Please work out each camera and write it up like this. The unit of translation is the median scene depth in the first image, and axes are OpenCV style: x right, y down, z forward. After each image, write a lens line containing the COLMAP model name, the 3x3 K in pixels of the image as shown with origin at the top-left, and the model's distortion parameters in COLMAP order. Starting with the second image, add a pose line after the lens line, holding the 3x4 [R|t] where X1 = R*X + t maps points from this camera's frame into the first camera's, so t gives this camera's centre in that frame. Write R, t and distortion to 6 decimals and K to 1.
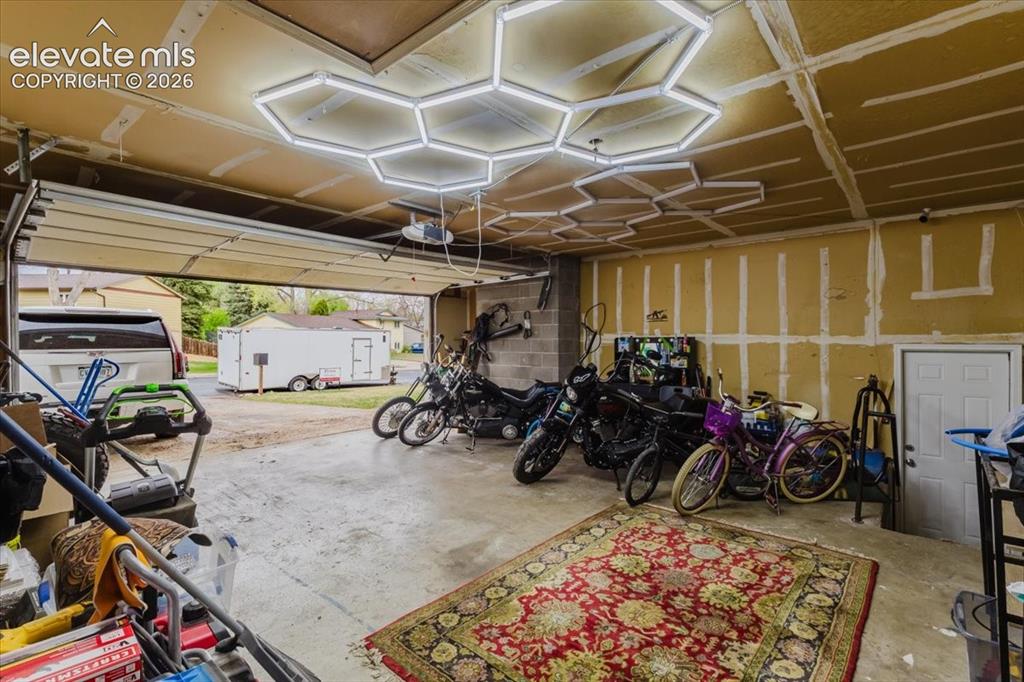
lens RADIAL K [[467.0, 0, 516.5], [0, 467.0, 336.5], [0, 0, 1]] dist [-0.001479, 0.000127]
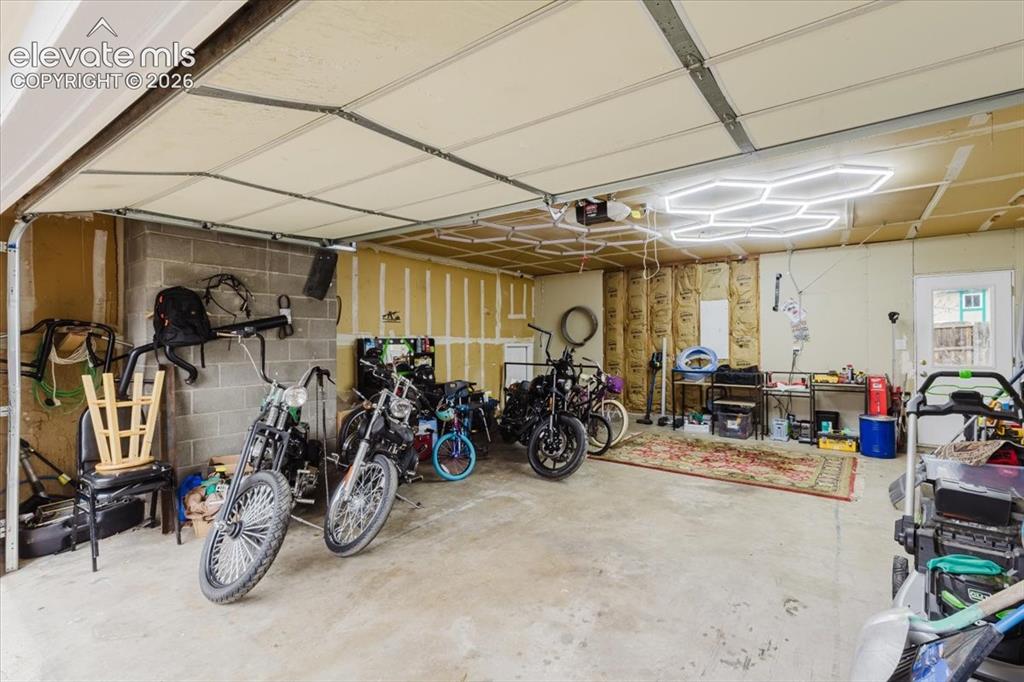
lens RADIAL K [[467.0, 0, 517.3], [0, 467.0, 345.2], [0, 0, 1]] dist [-0.001479, 0.000127]
pose [[-0.077007, -0.007712, 0.997001, -0.713491], [-0.003802, 0.999965, 0.007441, 0.007623], [-0.997023, -0.003218, -0.077034, 0.838158]]
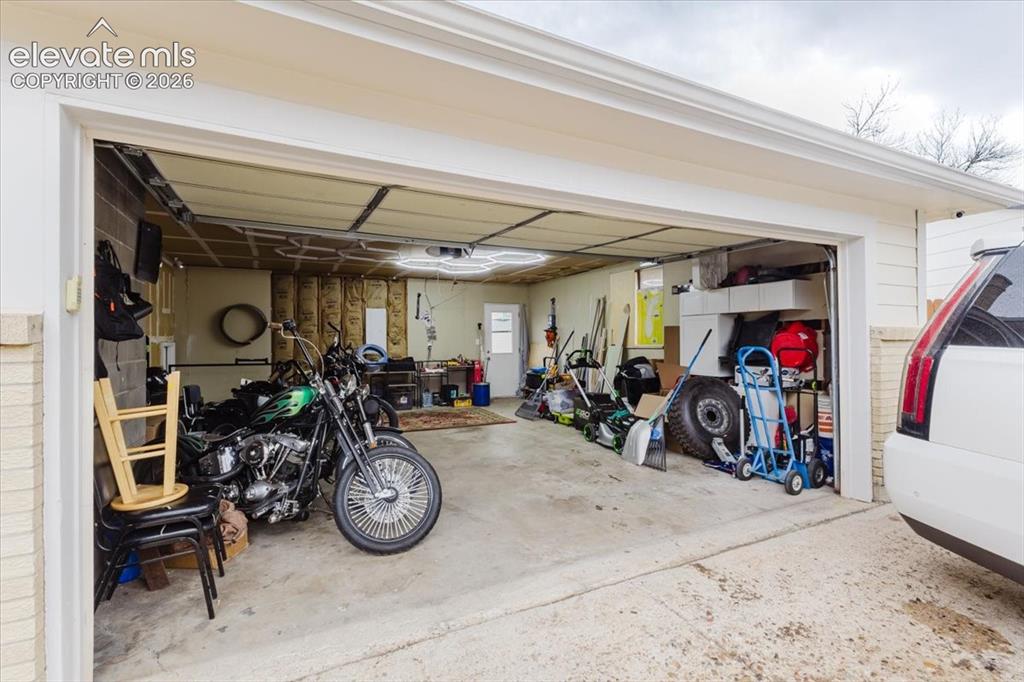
lens RADIAL K [[467.0, 0, 510.6], [0, 467.0, 338.9], [0, 0, 1]] dist [-0.001479, 0.000127]
pose [[-0.916140, 0.009997, 0.400733, -0.591443], [0.005146, 0.999900, -0.013181, 0.022281], [-0.400825, -0.010014, -0.916100, 1.451508]]
